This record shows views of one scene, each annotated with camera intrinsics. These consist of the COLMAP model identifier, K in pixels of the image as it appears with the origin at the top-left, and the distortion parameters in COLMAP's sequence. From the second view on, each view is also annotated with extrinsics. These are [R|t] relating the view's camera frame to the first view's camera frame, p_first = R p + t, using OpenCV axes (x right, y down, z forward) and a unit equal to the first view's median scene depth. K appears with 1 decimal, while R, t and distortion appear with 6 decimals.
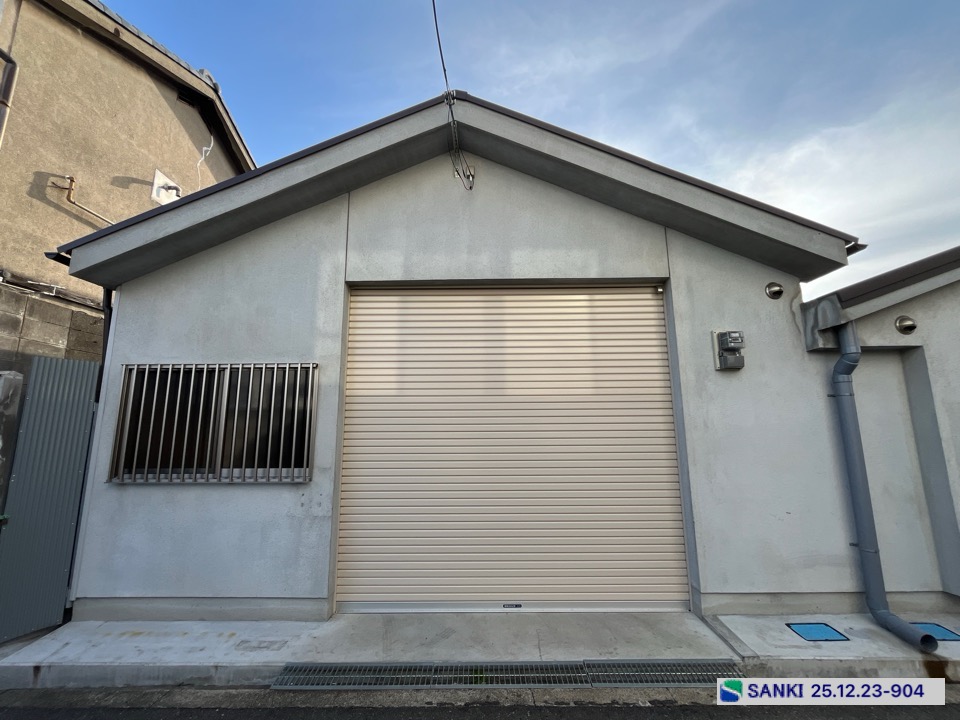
lens RADIAL K [[389.2, 0, 477.2], [0, 389.2, 360.6], [0, 0, 1]] dist [-0.002874, -0.000041]
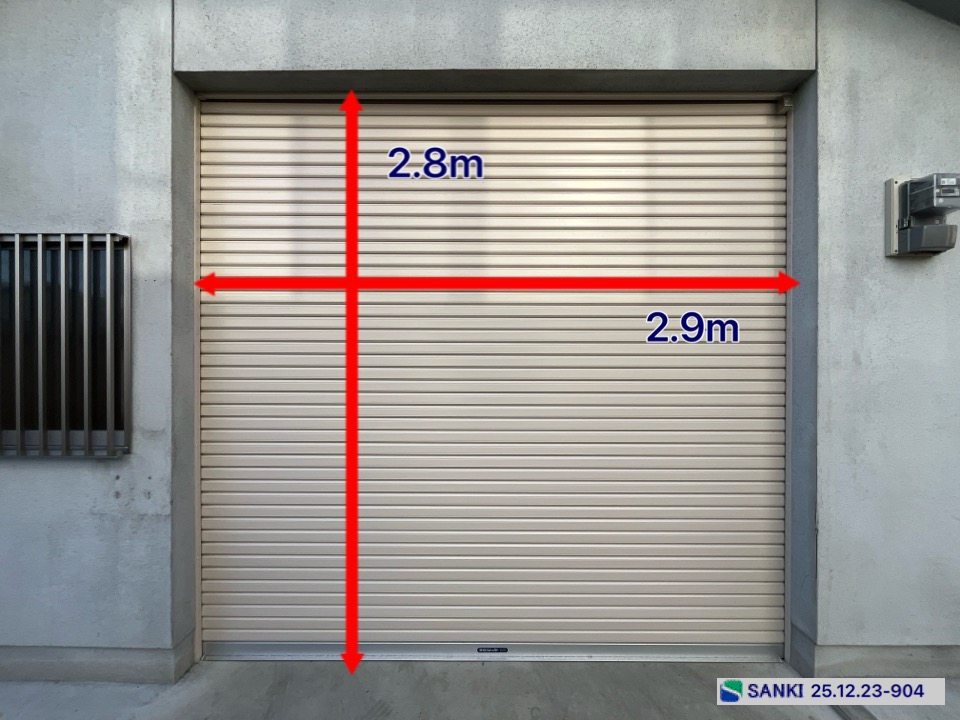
lens RADIAL K [[389.2, 0, 477.3], [0, 389.2, 361.3], [0, 0, 1]] dist [-0.002874, -0.000041]
pose [[0.999944, 0.008291, 0.006647, 0.059067], [-0.009298, 0.985465, 0.169625, 0.083068], [-0.005144, -0.169677, 0.985486, 0.479138]]
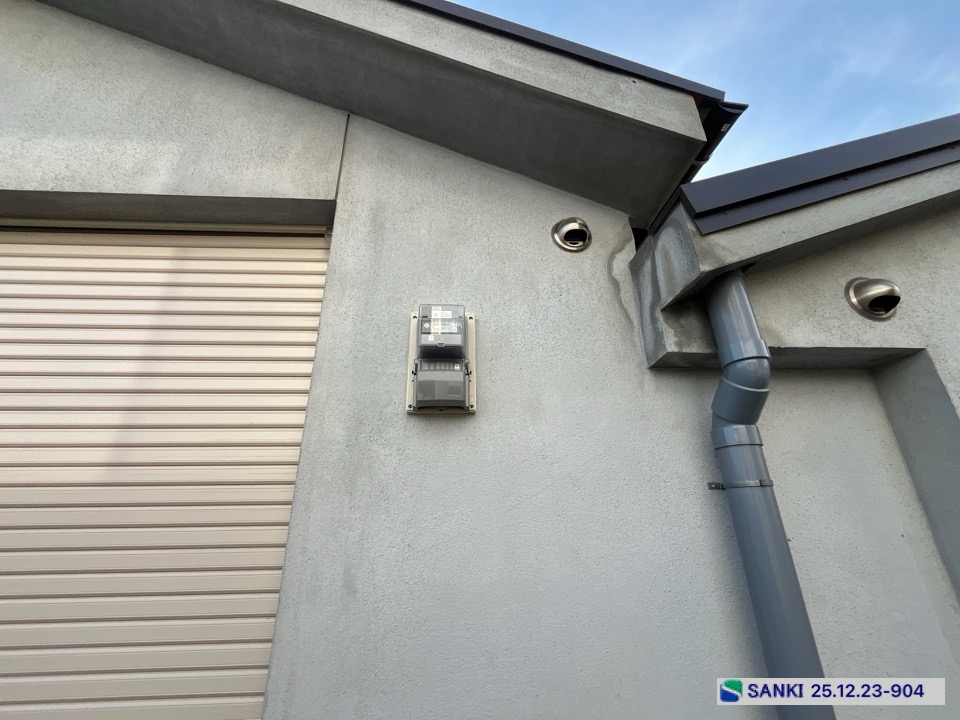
lens RADIAL K [[389.2, 0, 478.8], [0, 389.2, 361.3], [0, 0, 1]] dist [-0.002874, -0.000041]
pose [[0.997563, 0.017697, 0.067494, 0.680334], [-0.003355, 0.978349, -0.206937, 0.053335], [-0.069695, 0.206206, 0.976023, 0.655006]]
